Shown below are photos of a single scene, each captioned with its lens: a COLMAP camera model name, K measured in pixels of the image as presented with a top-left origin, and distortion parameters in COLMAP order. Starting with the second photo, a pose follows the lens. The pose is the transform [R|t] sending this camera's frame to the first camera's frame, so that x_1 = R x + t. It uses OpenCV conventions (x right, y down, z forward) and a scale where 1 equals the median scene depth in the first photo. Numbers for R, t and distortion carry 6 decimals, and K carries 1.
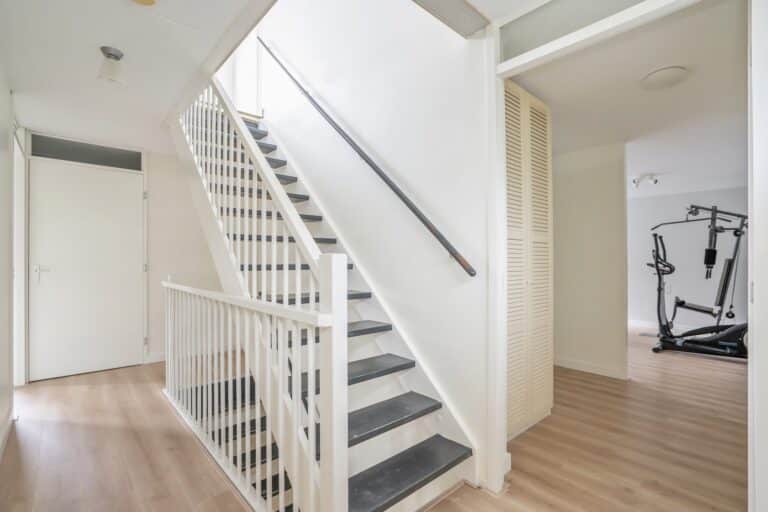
lens RADIAL K [[358.7, 0, 382.4], [0, 358.7, 255.8], [0, 0, 1]] dist [-0.001592, 0.000577]
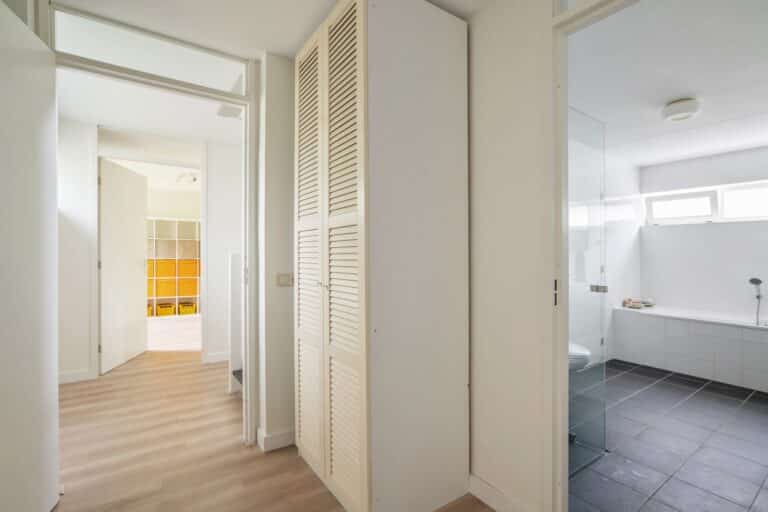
lens RADIAL K [[358.7, 0, 382.4], [0, 358.7, 255.8], [0, 0, 1]] dist [-0.001592, 0.000577]
pose [[-0.114124, 0.002115, -0.993464, 1.099855], [0.004950, 0.999987, 0.001560, 0.014272], [0.993454, -0.004739, -0.114133, 1.178273]]
